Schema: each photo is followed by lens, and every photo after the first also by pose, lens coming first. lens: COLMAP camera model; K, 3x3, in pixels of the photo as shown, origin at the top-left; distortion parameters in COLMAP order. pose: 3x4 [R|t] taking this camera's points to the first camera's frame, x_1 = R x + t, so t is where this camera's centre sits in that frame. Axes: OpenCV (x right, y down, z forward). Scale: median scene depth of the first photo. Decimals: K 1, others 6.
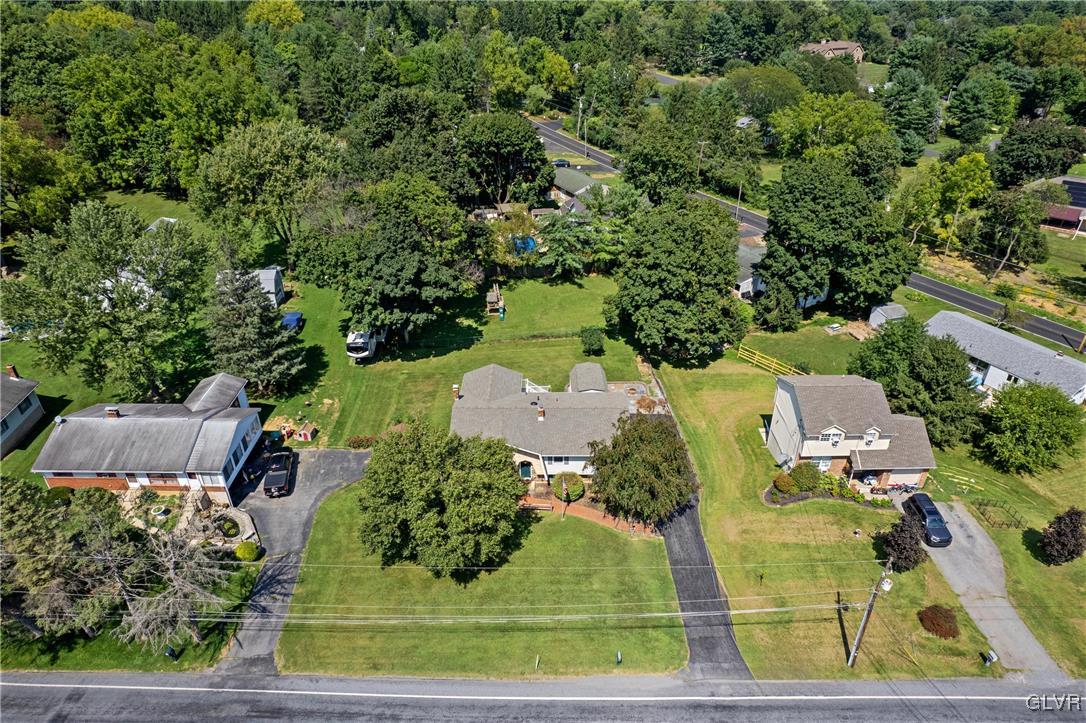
lens RADIAL K [[700.6, 0, 546.4], [0, 700.6, 366.6], [0, 0, 1]] dist [-0.076853, 0.068102]
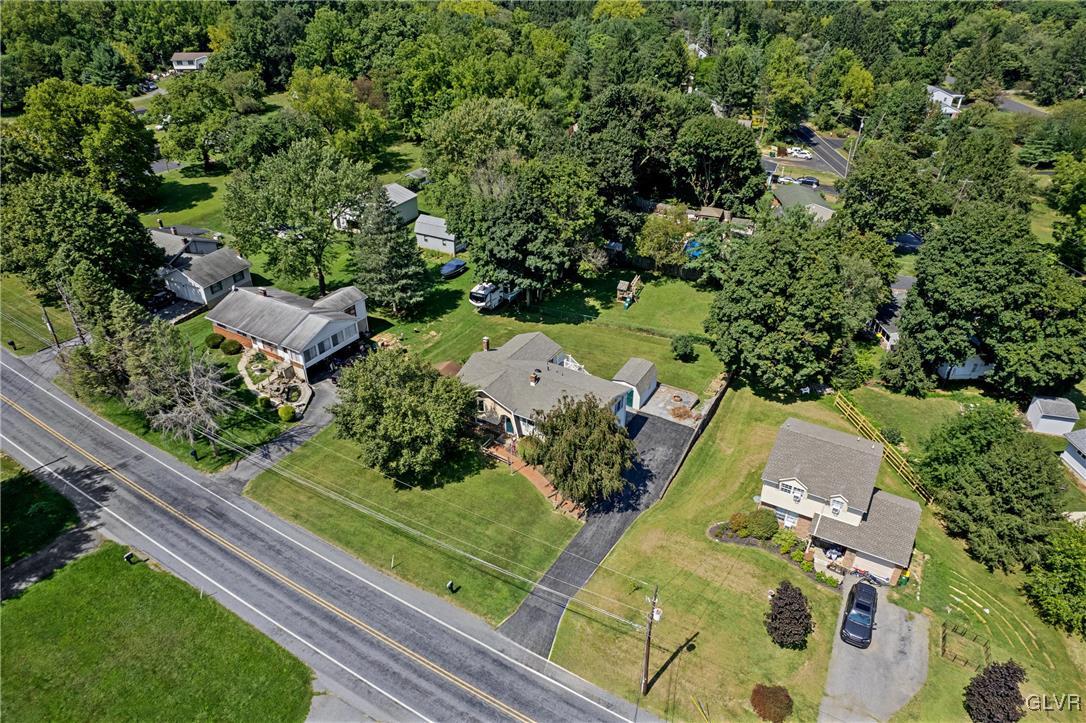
lens RADIAL K [[700.6, 0, 544.2], [0, 700.6, 368.2], [0, 0, 1]] dist [-0.076853, 0.068102]
pose [[0.861431, 0.267863, -0.431493, 0.364291], [-0.267545, 0.961500, 0.062756, -0.017177], [0.431690, 0.061384, 0.899931, 0.019939]]
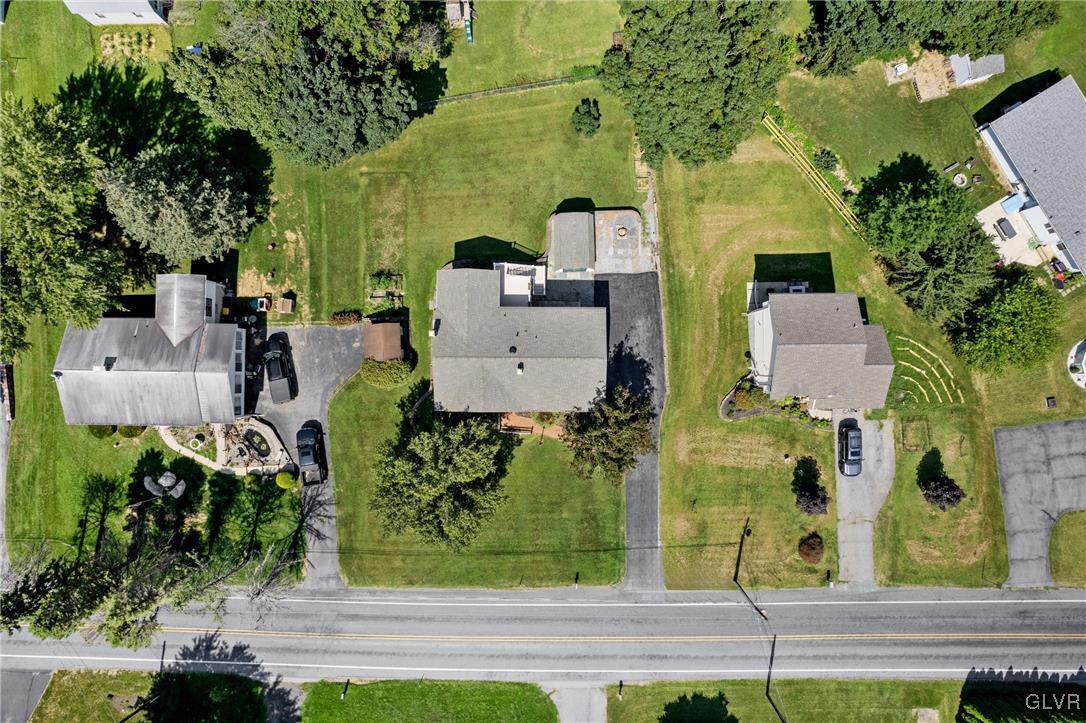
lens RADIAL K [[700.6, 0, 543.2], [0, 700.6, 366.9], [0, 0, 1]] dist [-0.076853, 0.068102]
pose [[0.999998, -0.000898, -0.001690, 0.021673], [0.001910, 0.525270, 0.850934, -0.624515], [0.000123, -0.850935, 0.525271, 0.360578]]
